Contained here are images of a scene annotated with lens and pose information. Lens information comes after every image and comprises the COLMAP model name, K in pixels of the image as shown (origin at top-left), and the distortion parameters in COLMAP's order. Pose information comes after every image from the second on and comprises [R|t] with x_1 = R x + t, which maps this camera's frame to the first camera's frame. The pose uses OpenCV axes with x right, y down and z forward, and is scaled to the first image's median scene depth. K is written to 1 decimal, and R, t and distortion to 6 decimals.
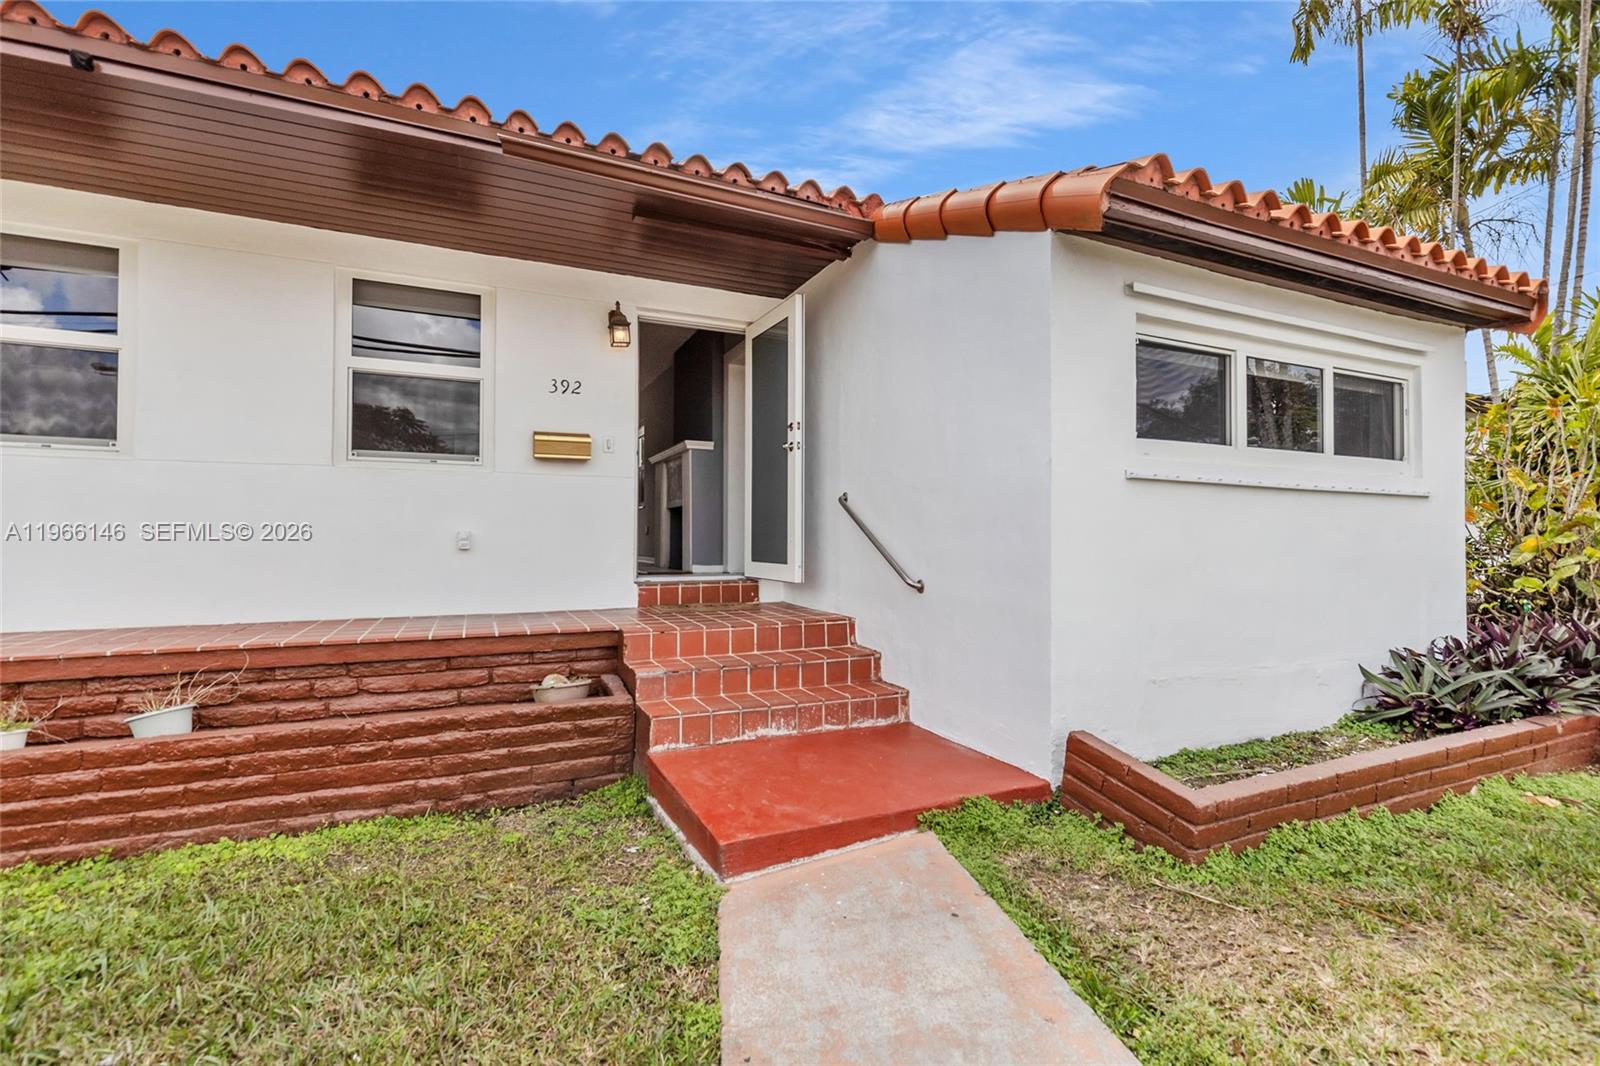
lens RADIAL K [[721.2, 0, 796.3], [0, 721.2, 518.0], [0, 0, 1]] dist [0.001376, 0.000698]
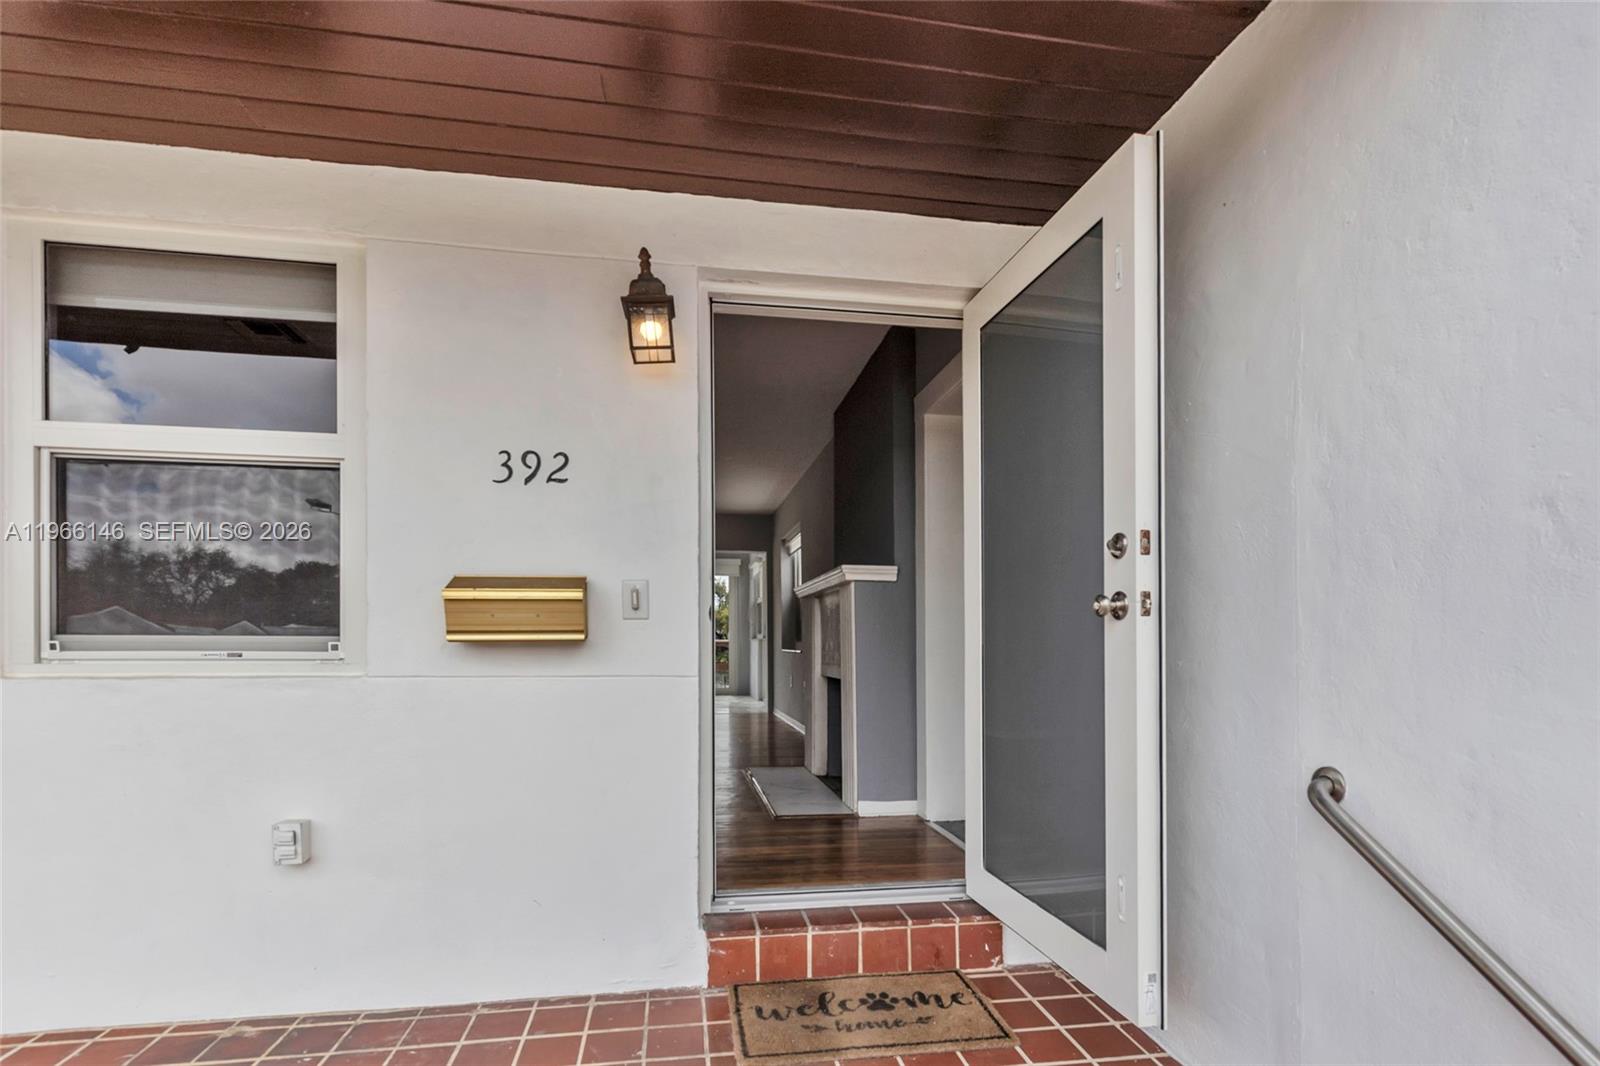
lens RADIAL K [[749.8, 0, 797.0], [0, 749.8, 630.2], [0, 0, 1]] dist [0.002738, 0.000409]
pose [[0.964209, -0.006396, -0.265065, -0.054601], [0.010761, 0.999829, 0.015020, -0.091023], [0.264924, -0.017334, 0.964113, 0.613472]]
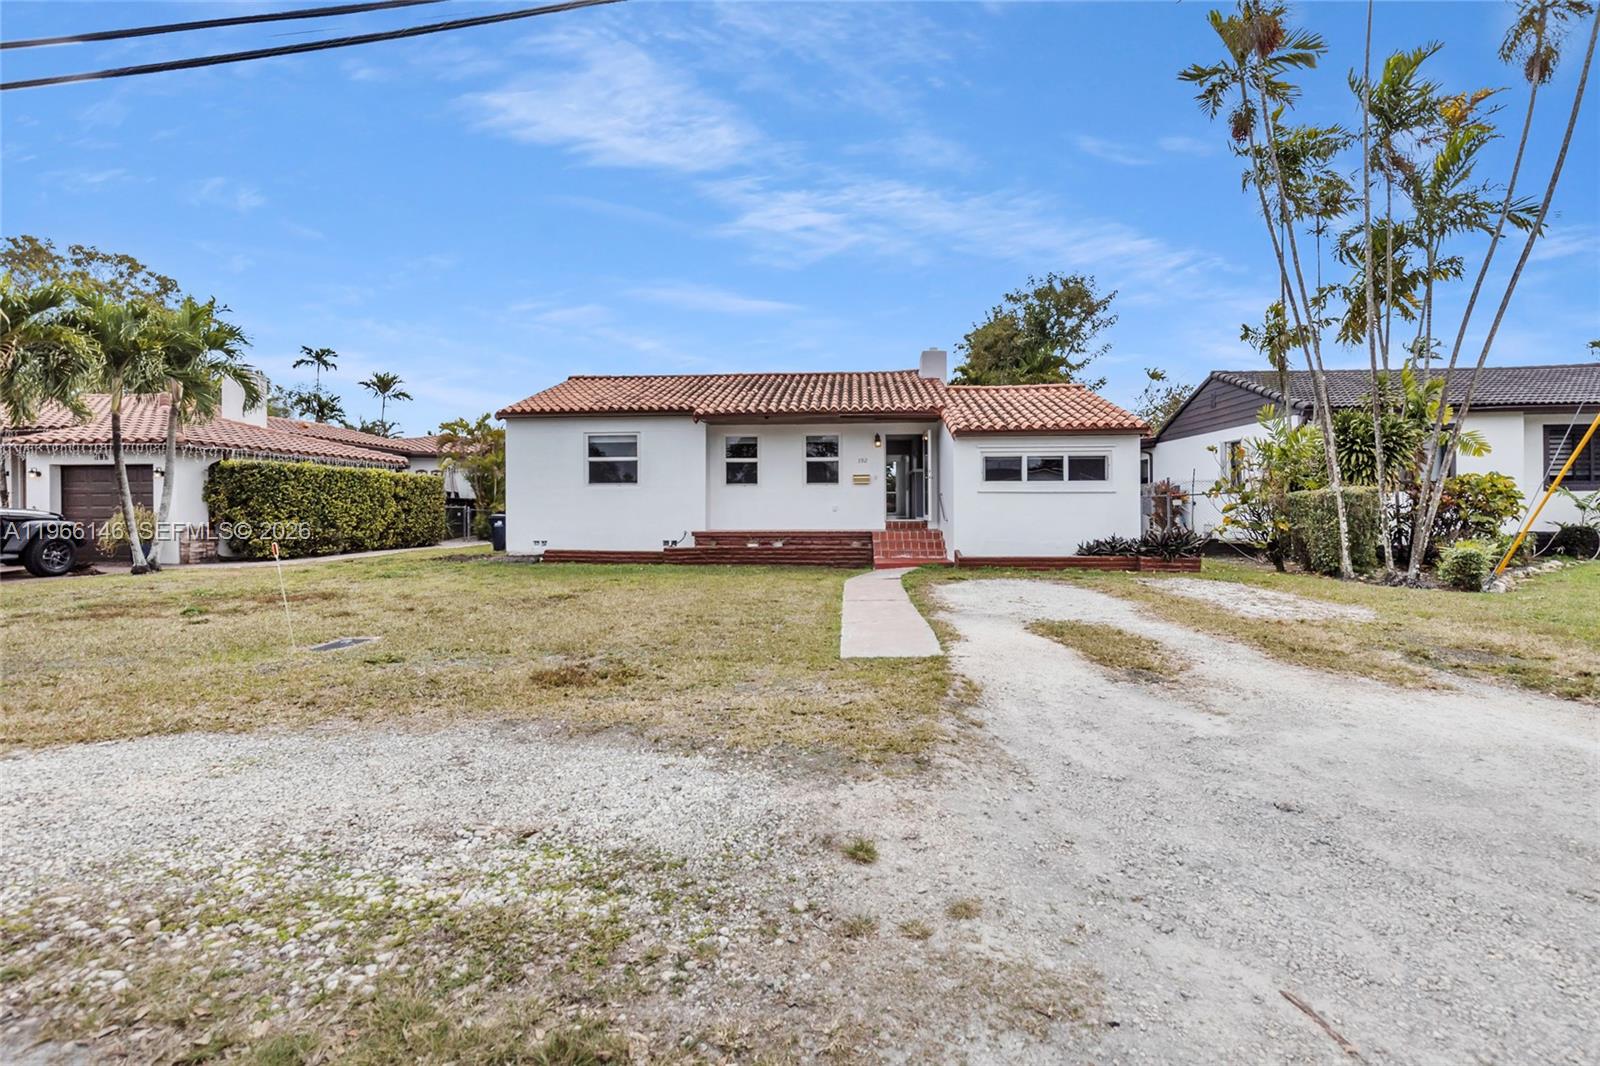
lens RADIAL K [[736.1, 0, 800.6], [0, 736.1, 532.5], [0, 0, 1]] dist [0.004003, 0.000684]
pose [[0.875683, 0.012616, -0.482721, 1.037914], [0.019918, 0.997864, 0.062212, -0.068992], [0.482475, -0.064093, 0.873561, -2.050252]]
